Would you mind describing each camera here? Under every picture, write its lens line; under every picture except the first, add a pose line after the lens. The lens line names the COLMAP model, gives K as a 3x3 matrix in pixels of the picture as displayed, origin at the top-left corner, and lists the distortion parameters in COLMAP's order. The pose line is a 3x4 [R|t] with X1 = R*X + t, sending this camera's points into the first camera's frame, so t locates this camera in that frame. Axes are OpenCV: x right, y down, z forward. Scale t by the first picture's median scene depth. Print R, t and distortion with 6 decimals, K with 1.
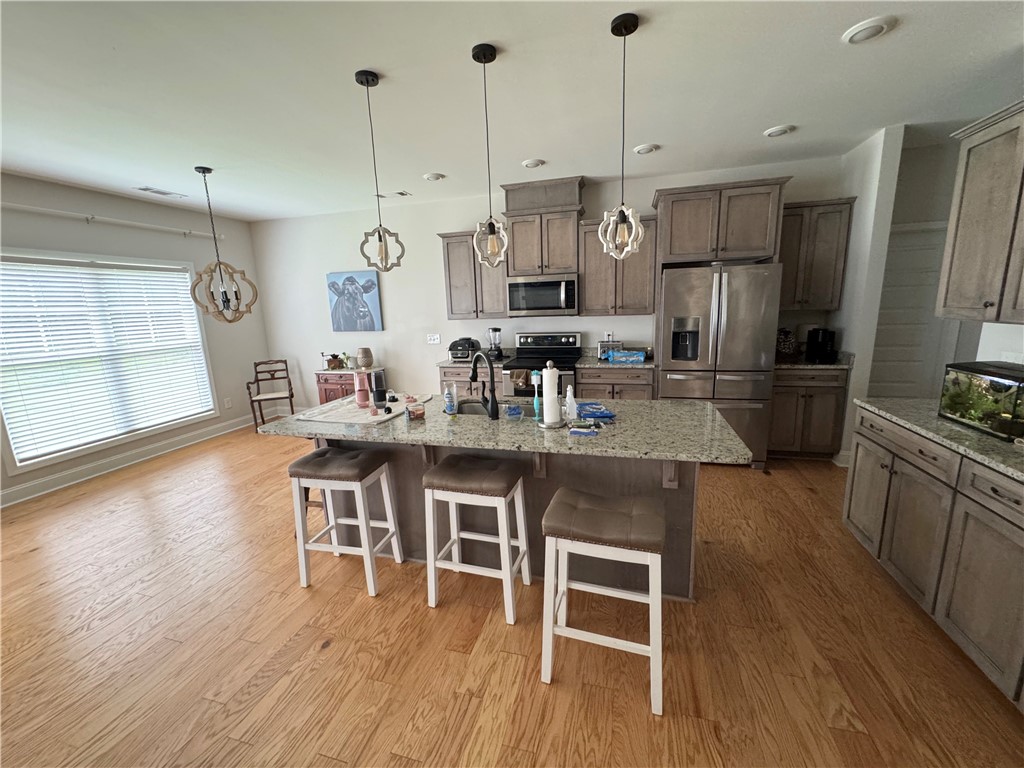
lens RADIAL K [[409.2, 0, 509.9], [0, 409.2, 382.7], [0, 0, 1]] dist [-0.003737, 0.000500]
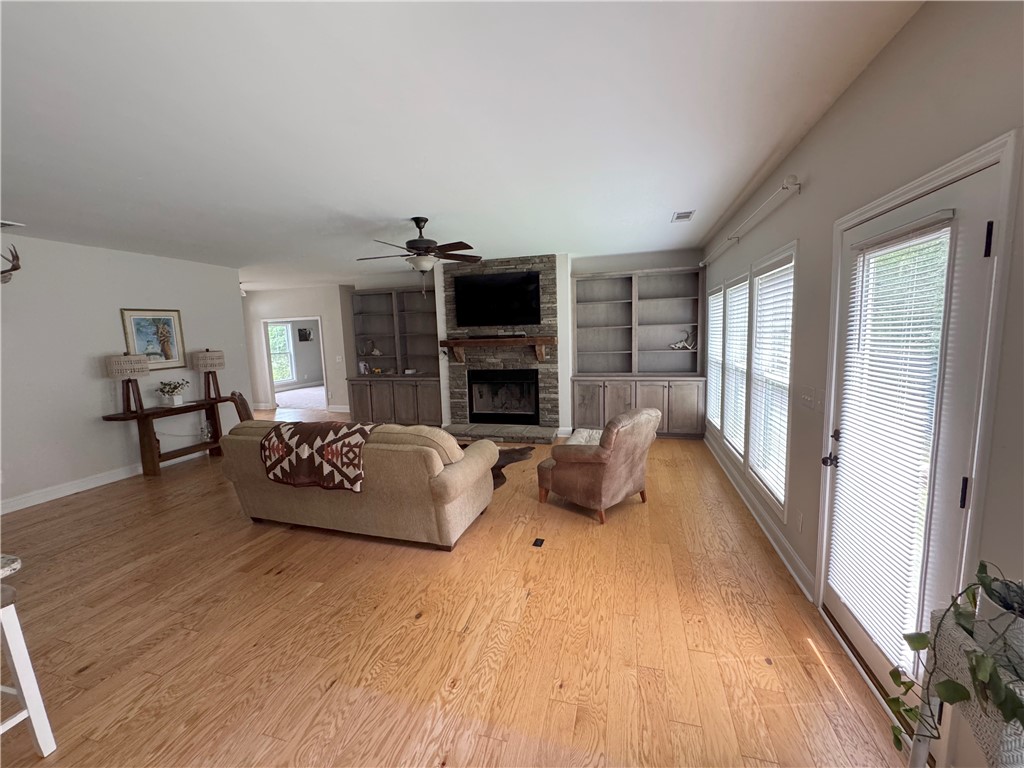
lens RADIAL K [[409.2, 0, 511.9], [0, 409.2, 383.1], [0, 0, 1]] dist [-0.003737, 0.000500]
pose [[-0.997658, 0.067727, 0.009572, -0.686133], [0.067368, 0.948739, 0.308799, -0.140419], [0.011833, 0.308720, -0.951079, 0.752206]]
